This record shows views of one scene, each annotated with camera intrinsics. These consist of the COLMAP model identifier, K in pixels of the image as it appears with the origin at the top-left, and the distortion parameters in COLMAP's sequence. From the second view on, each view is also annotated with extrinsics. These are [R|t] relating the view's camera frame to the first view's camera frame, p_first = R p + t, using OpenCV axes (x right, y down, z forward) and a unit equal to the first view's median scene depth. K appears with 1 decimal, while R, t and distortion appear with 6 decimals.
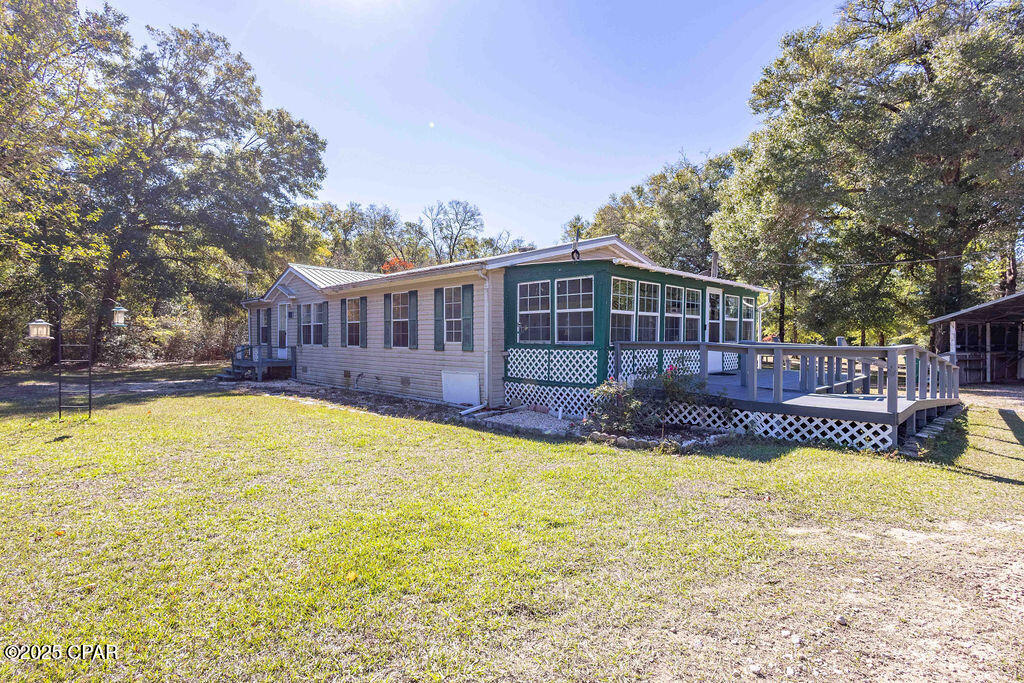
lens RADIAL K [[476.7, 0, 513.1], [0, 476.7, 342.3], [0, 0, 1]] dist [0.012203, -0.003276]
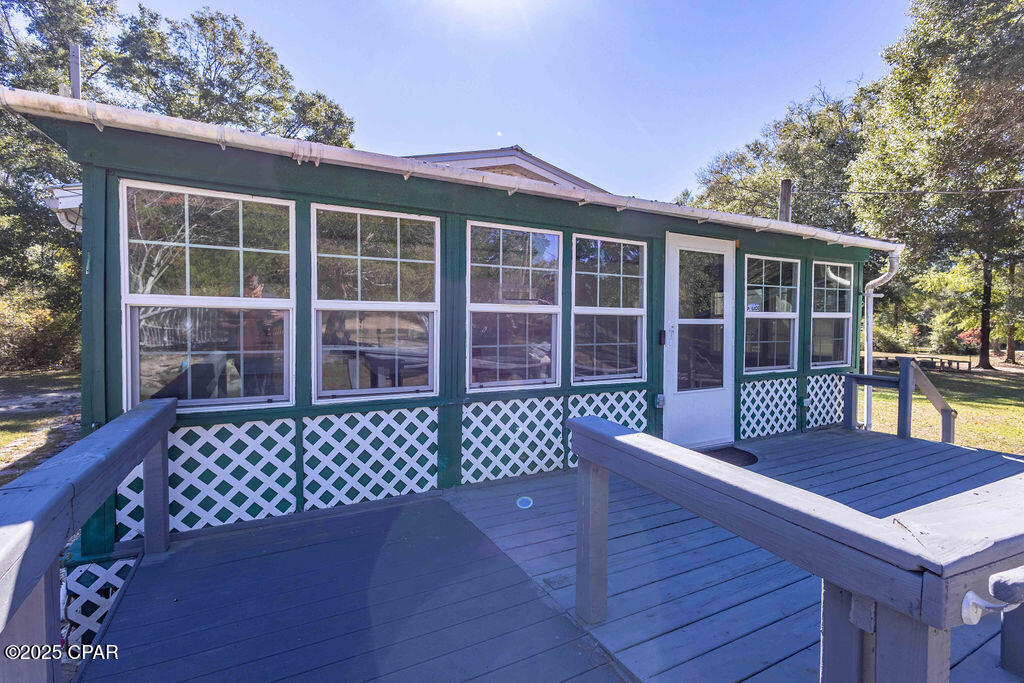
lens RADIAL K [[476.7, 0, 486.2], [0, 476.7, 340.7], [0, 0, 1]] dist [0.012203, -0.003276]
pose [[0.955326, 0.009034, -0.295415, 0.153394], [-0.005492, 0.999903, 0.012819, -0.013472], [0.295502, -0.010624, 0.955283, 0.237042]]
